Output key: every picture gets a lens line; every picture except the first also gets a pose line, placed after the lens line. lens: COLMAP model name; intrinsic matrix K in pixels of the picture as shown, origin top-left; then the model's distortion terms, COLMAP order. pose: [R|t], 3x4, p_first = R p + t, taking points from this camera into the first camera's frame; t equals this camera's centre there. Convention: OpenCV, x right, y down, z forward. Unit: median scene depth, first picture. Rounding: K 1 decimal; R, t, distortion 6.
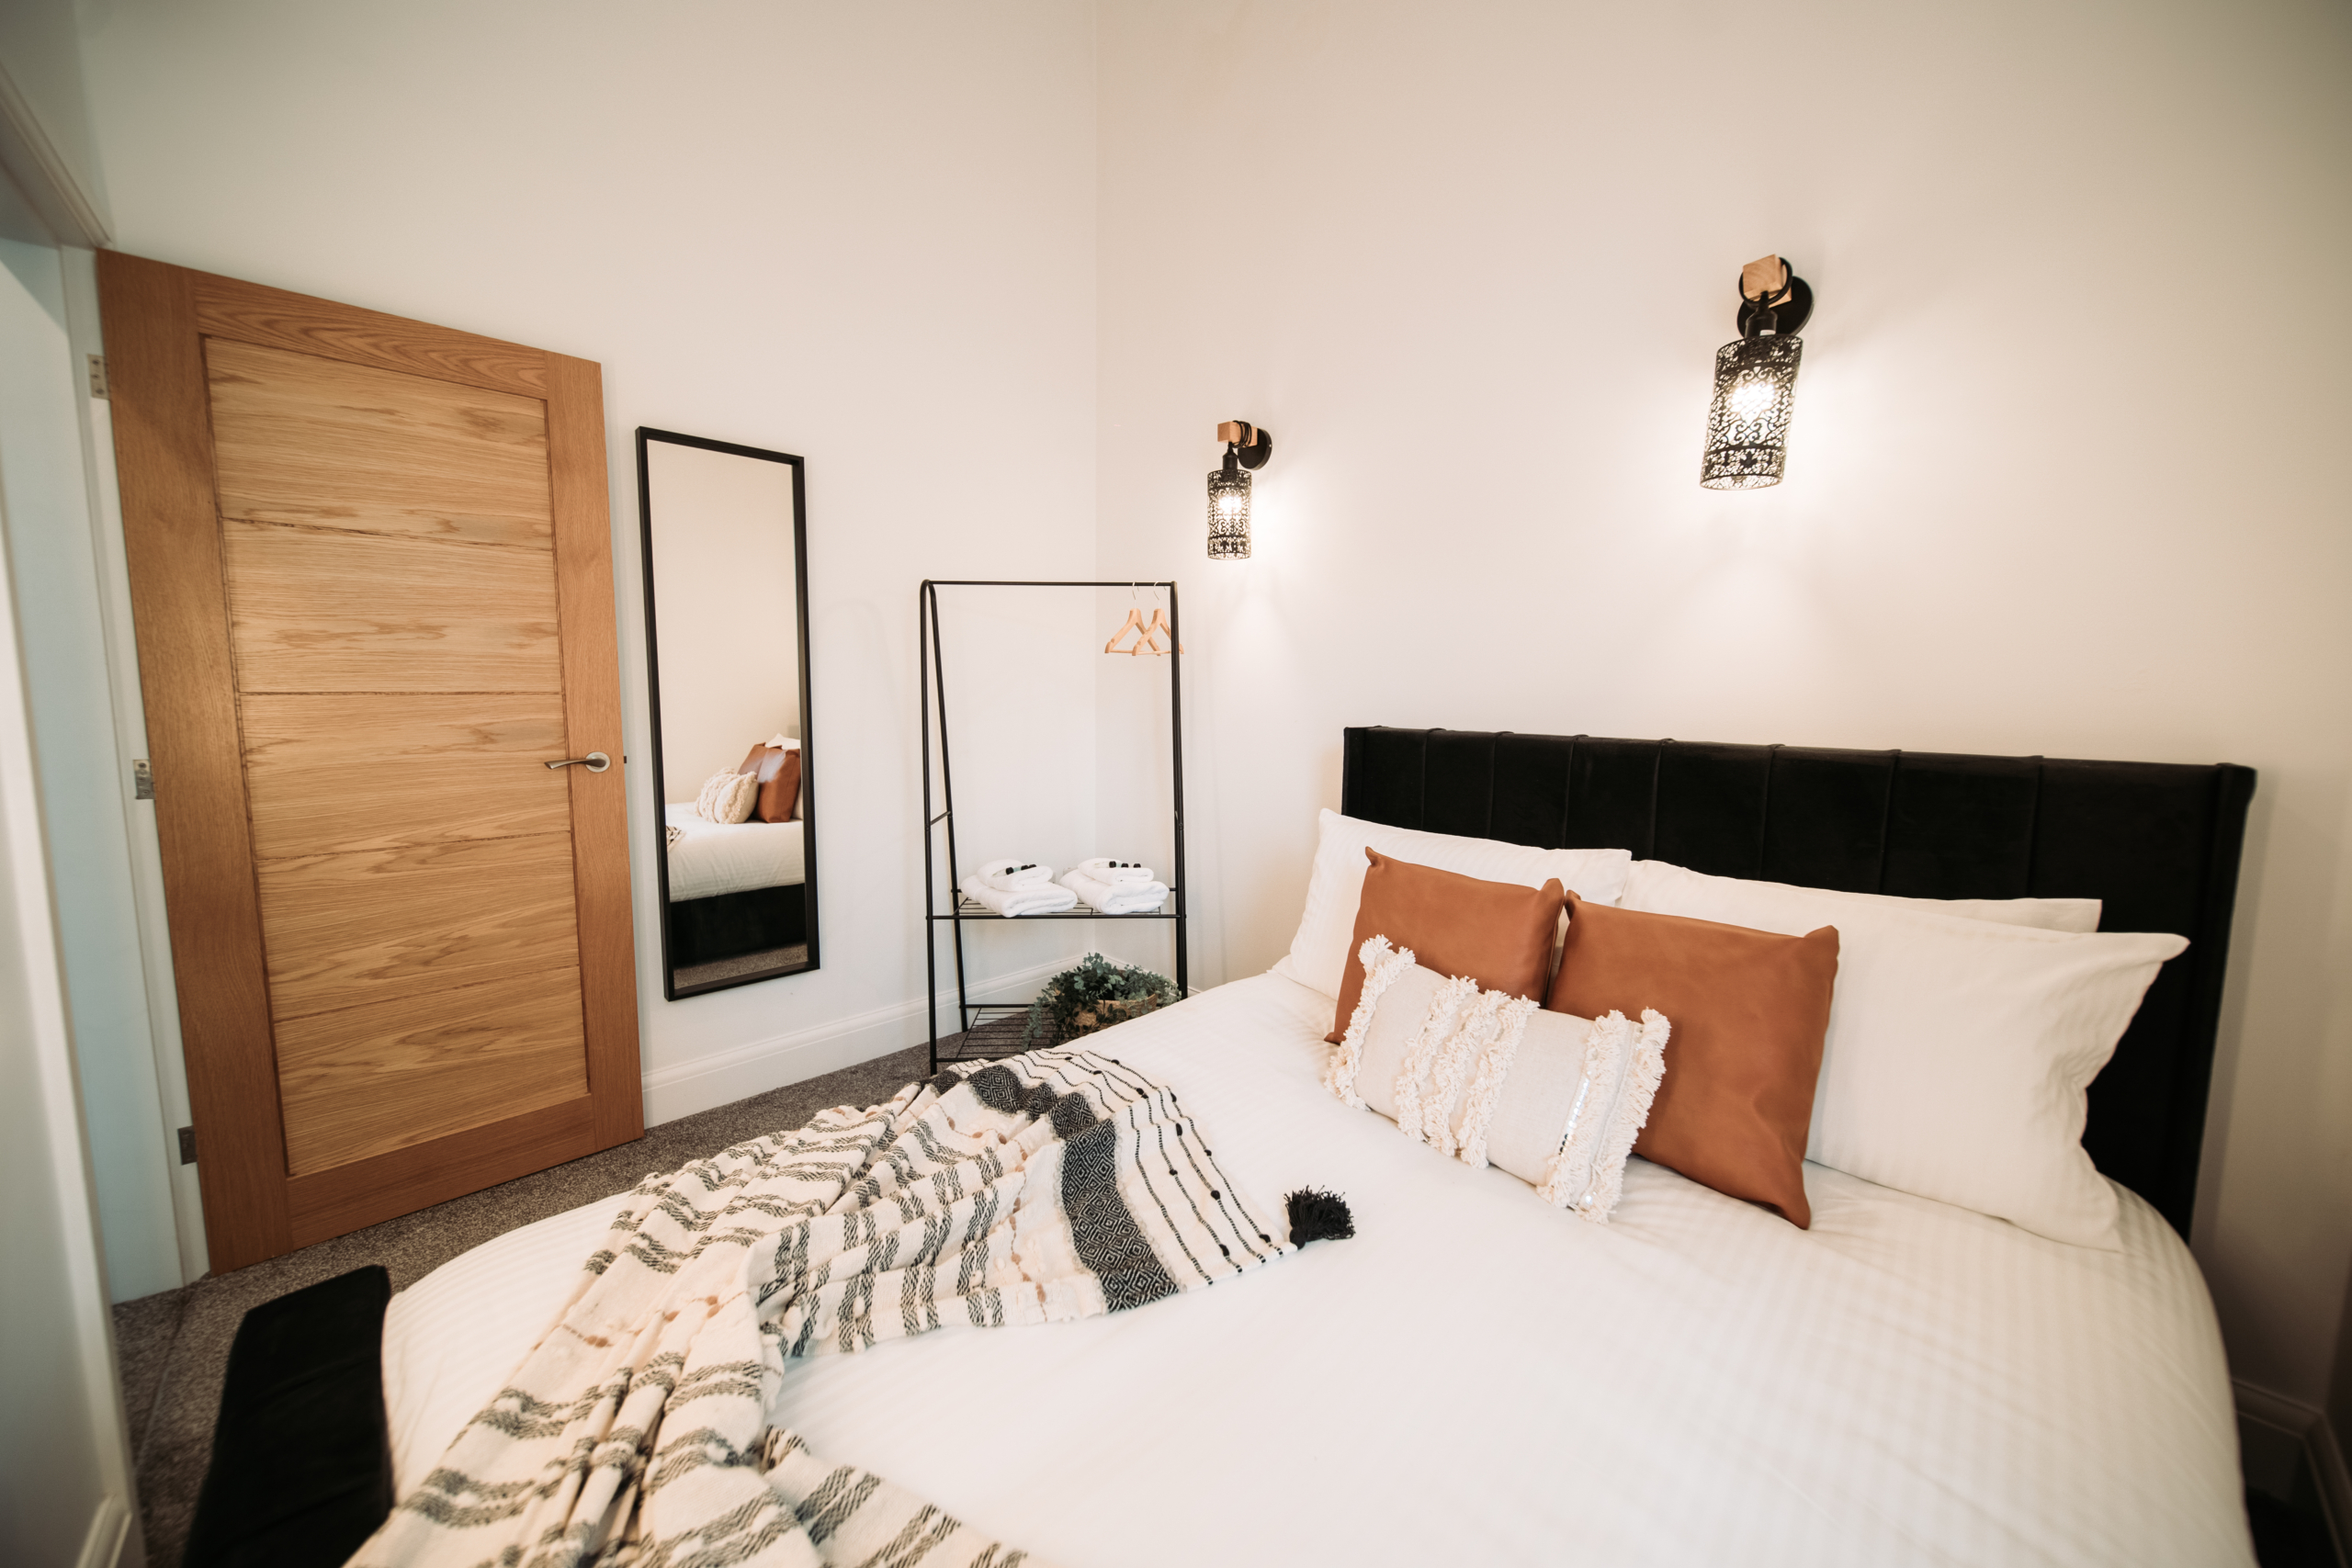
lens RADIAL K [[826.3, 0, 1171.7], [0, 826.3, 768.9], [0, 0, 1]] dist [-0.002065, -0.000442]
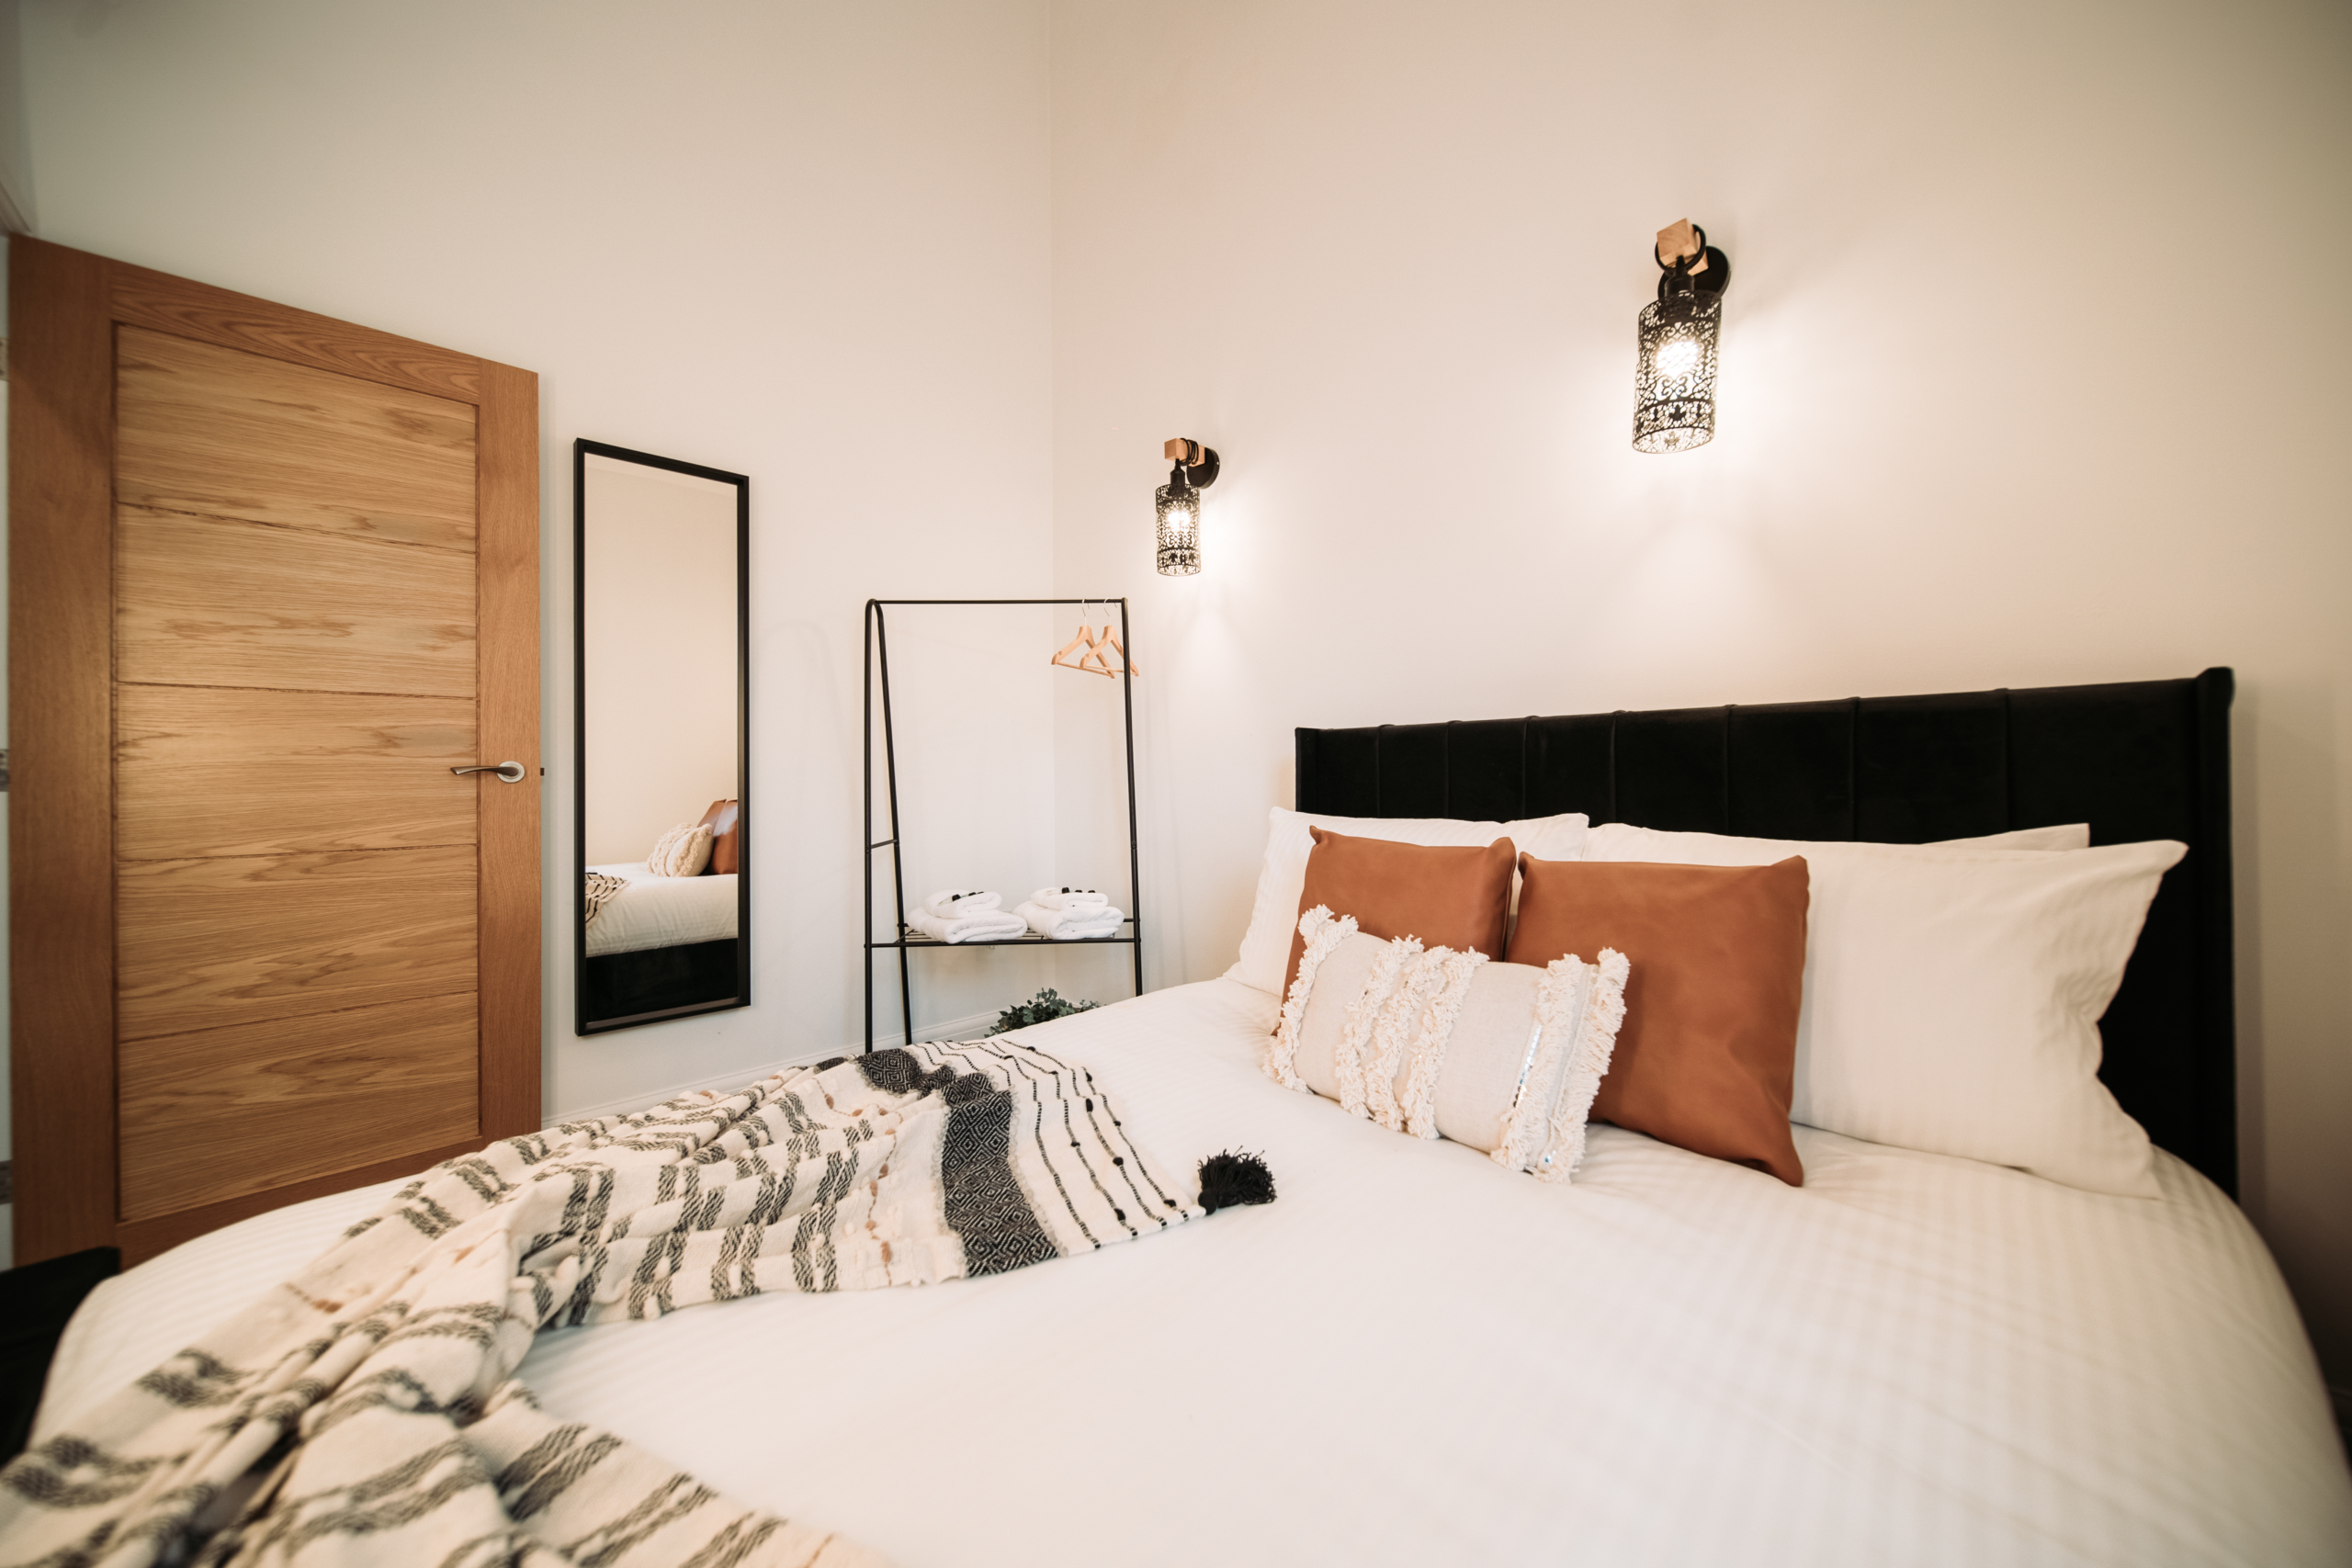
lens RADIAL K [[824.9, 0, 1171.0], [0, 824.9, 775.4], [0, 0, 1]] dist [-0.002319, -0.000484]
pose [[0.999813, -0.017848, 0.007438, 0.077318], [0.018527, 0.994368, -0.104350, 0.144148], [-0.005533, 0.104468, 0.994513, 0.068059]]
